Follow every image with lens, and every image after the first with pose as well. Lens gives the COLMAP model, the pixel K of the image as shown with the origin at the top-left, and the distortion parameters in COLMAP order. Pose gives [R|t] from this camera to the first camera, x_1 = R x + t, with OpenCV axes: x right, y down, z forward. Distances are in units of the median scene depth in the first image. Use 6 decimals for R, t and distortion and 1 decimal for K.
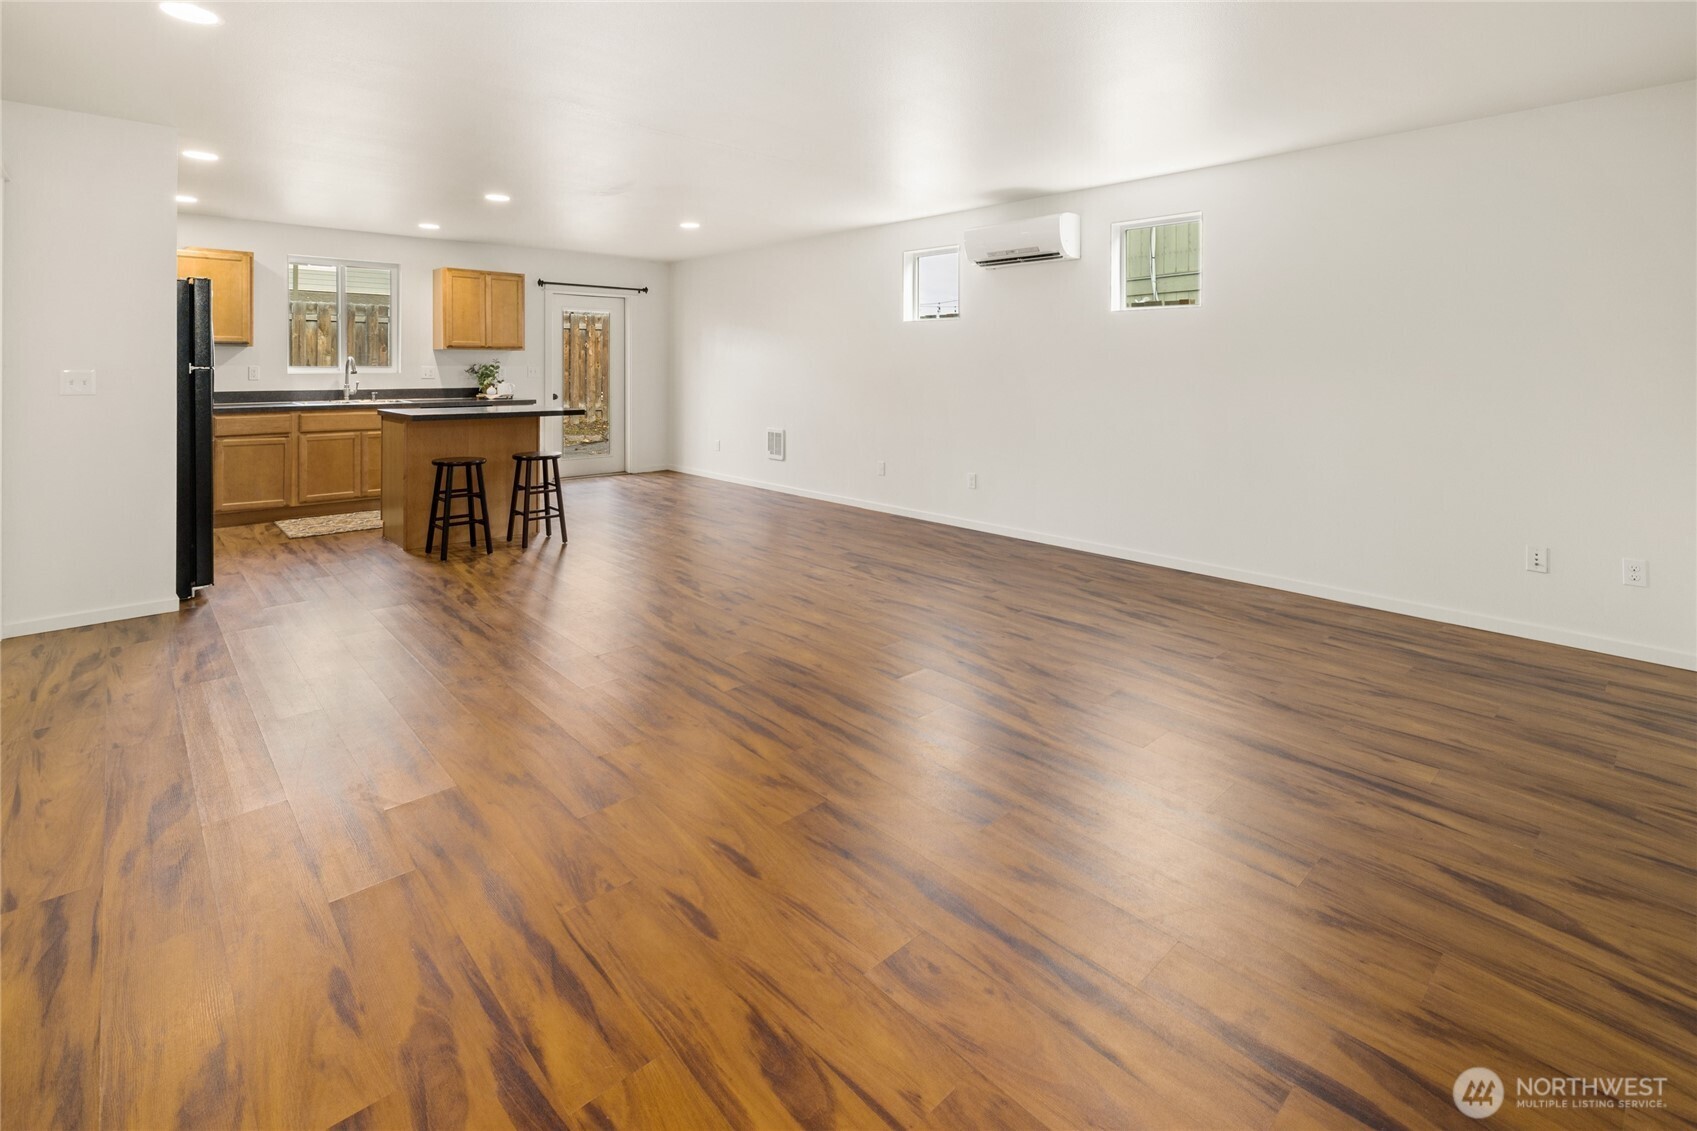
lens RADIAL K [[763.4, 0, 851.9], [0, 763.4, 373.1], [0, 0, 1]] dist [-0.021662, -0.001146]
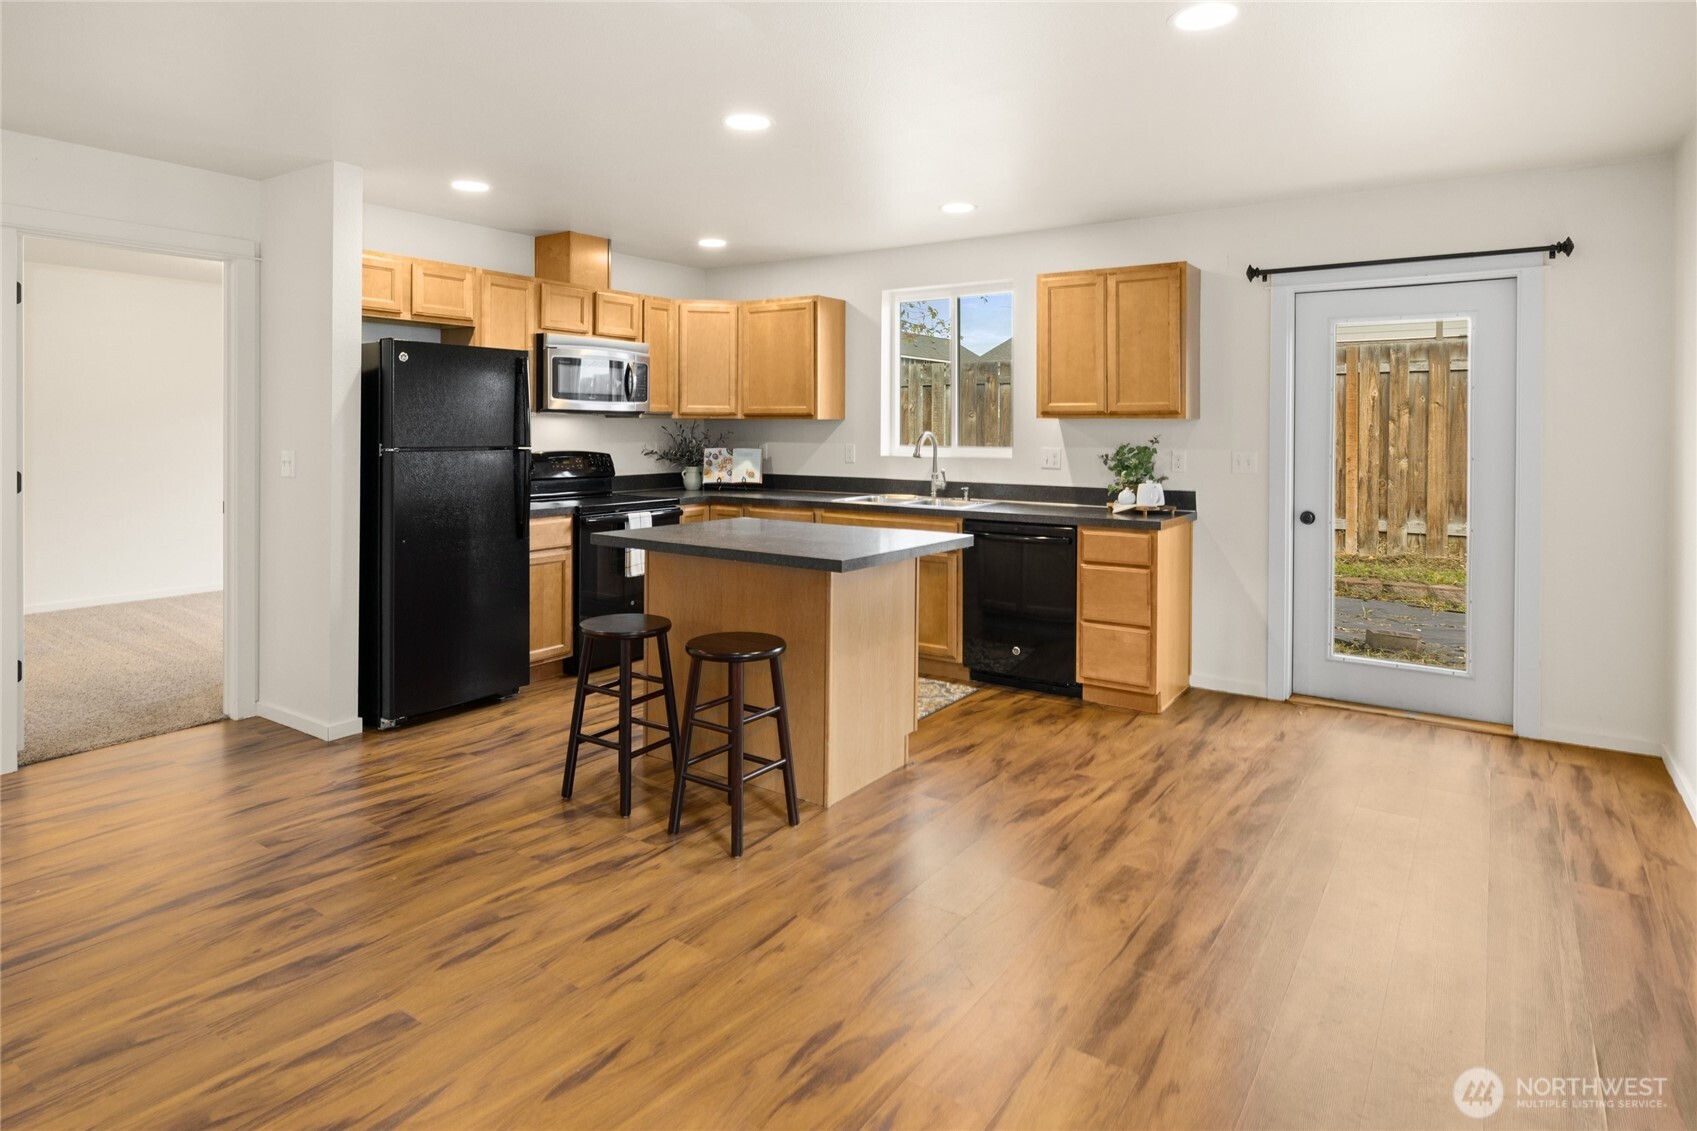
lens RADIAL K [[970.4, 0, 823.0], [0, 970.4, 430.7], [0, 0, 1]] dist [-0.002083, 0.001187]
pose [[0.174715, -0.000483, -0.984619, 0.155887], [-0.015883, 0.999868, -0.003309, -0.017830], [0.984491, 0.016217, 0.174684, 0.733067]]
